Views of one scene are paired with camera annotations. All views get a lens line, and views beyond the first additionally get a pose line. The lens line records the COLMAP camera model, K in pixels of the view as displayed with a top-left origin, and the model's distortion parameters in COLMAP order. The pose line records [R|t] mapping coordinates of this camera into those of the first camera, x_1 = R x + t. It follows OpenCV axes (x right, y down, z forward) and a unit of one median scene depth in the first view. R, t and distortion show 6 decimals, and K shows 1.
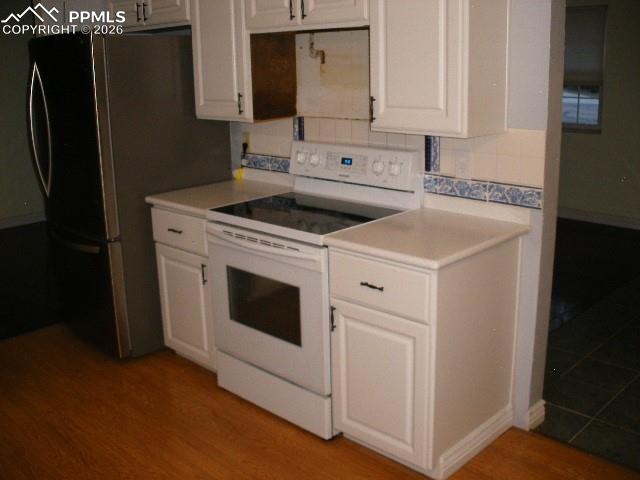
lens RADIAL K [[672.1, 0, 318.3], [0, 672.1, 226.2], [0, 0, 1]] dist [-0.215234, 0.224858]
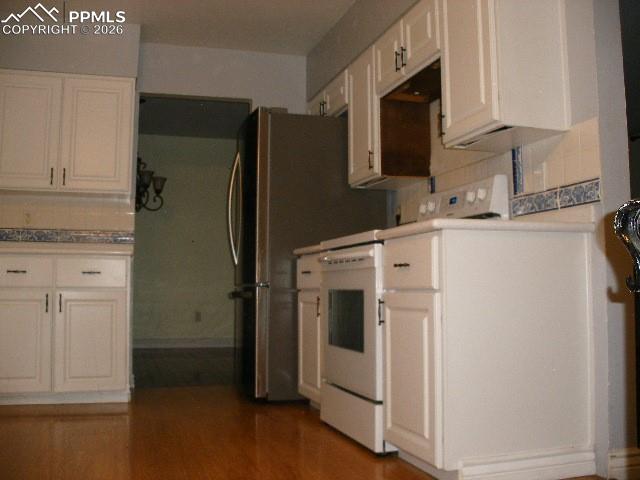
lens RADIAL K [[672.1, 0, 318.3], [0, 672.1, 226.2], [0, 0, 1]] dist [-0.215234, 0.224858]
pose [[0.877848, -0.020231, -0.478511, 0.379010], [-0.134510, 0.948481, -0.286864, 0.283277], [0.459662, 0.316187, 0.829901, 0.075544]]
